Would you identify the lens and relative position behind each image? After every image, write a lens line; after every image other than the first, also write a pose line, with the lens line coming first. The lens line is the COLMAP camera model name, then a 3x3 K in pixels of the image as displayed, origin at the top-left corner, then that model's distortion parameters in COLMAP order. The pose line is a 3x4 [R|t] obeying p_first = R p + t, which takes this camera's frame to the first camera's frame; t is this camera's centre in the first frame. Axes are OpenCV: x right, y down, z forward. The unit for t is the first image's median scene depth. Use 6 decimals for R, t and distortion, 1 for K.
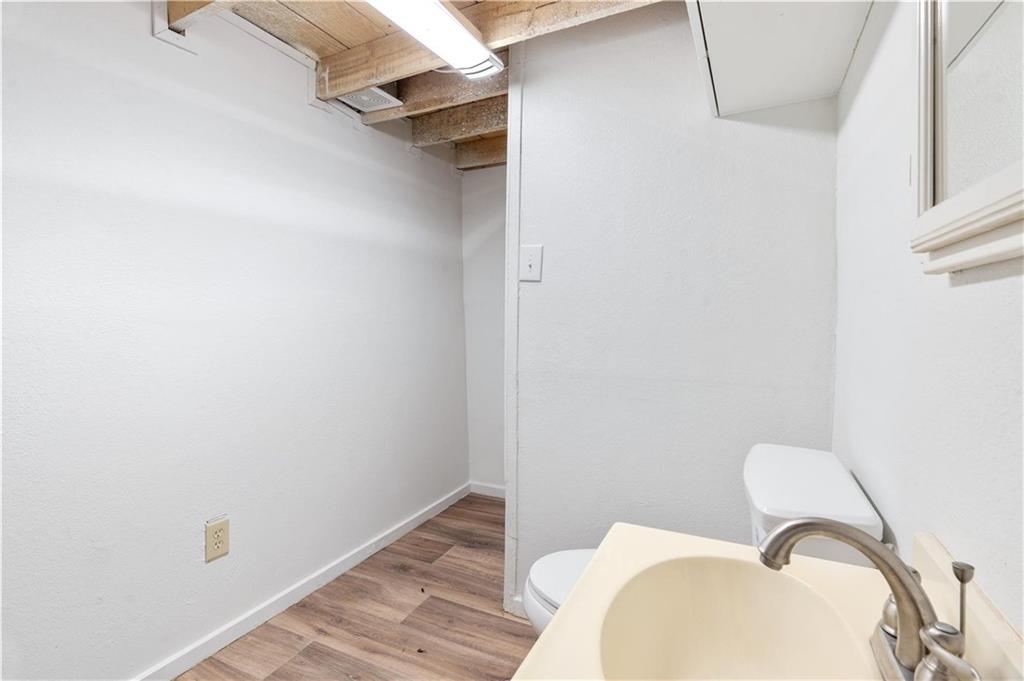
lens RADIAL K [[470.1, 0, 513.5], [0, 470.1, 321.6], [0, 0, 1]] dist [-0.002592, -0.000035]
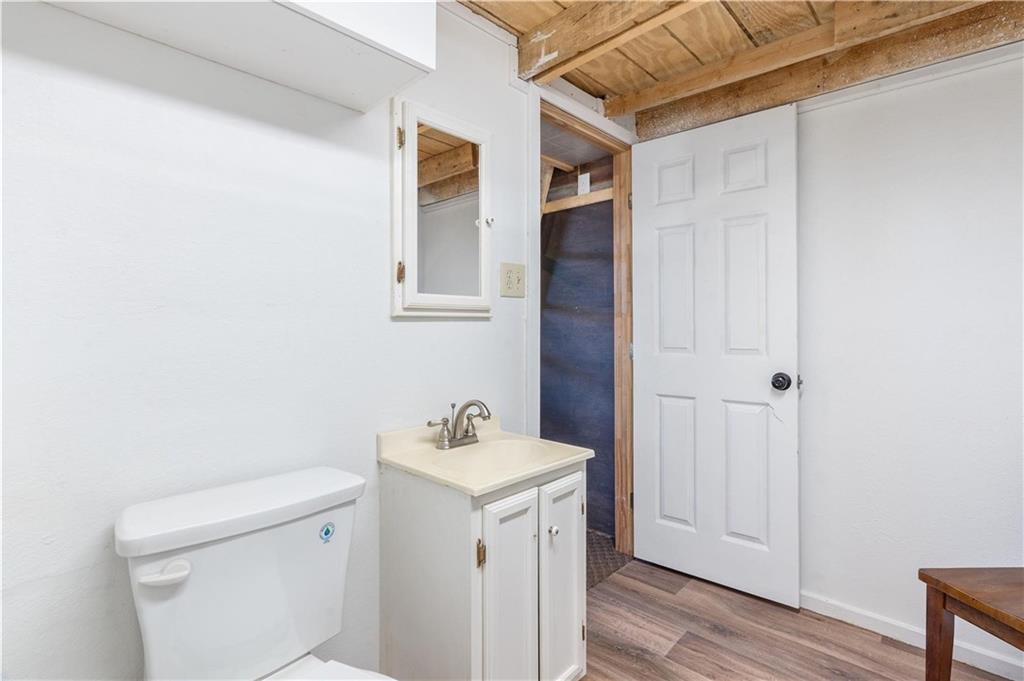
lens RADIAL K [[470.1, 0, 513.5], [0, 470.1, 321.6], [0, 0, 1]] dist [-0.002592, -0.000035]
pose [[-0.953772, 0.001683, 0.300527, -0.130017], [0.001208, 0.999998, -0.001766, -0.030185], [-0.300529, -0.001321, -0.953772, 1.864725]]
